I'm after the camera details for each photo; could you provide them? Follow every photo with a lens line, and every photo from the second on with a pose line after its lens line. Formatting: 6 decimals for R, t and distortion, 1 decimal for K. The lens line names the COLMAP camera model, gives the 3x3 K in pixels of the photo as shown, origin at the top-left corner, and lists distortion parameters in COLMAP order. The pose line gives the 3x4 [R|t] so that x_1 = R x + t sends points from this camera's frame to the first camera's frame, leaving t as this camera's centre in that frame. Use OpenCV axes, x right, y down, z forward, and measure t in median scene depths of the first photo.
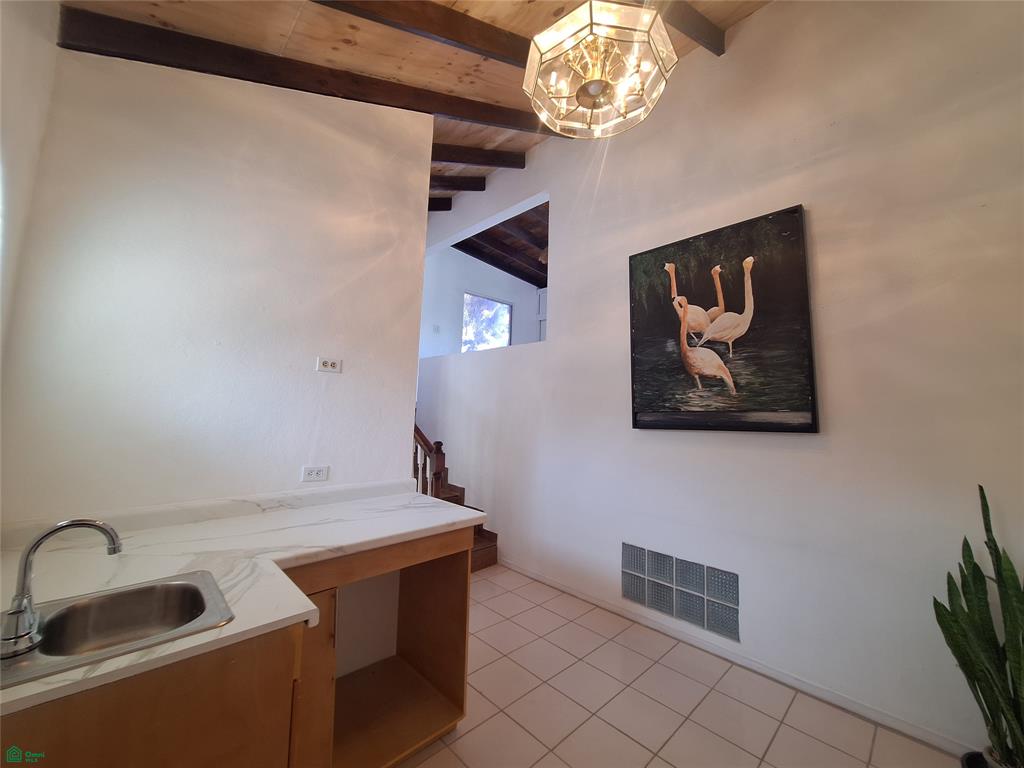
lens RADIAL K [[406.6, 0, 516.1], [0, 406.6, 378.3], [0, 0, 1]] dist [0.000800, 0.000838]
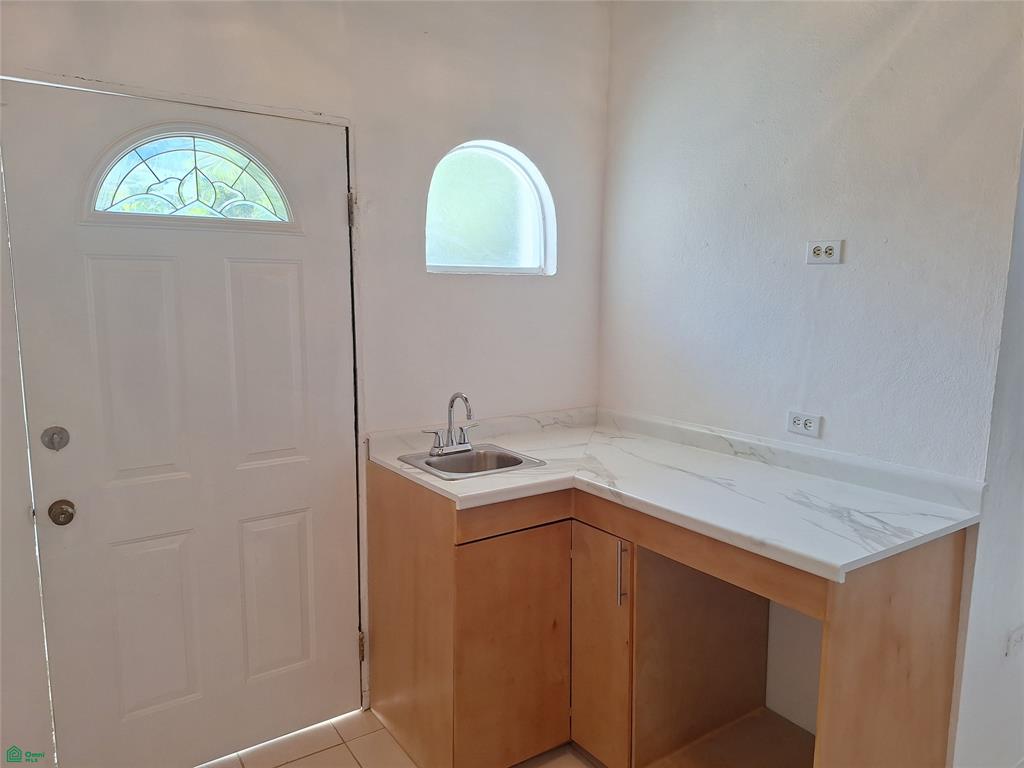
lens RADIAL K [[702.7, 0, 512.0], [0, 702.7, 384.0], [0, 0, 1]] dist [-0.000601, -0.000149]
pose [[-0.175611, 0.096321, -0.979736, 0.680721], [0.071835, 0.993803, 0.084828, 0.041004], [0.981835, -0.055482, -0.181442, 0.735886]]
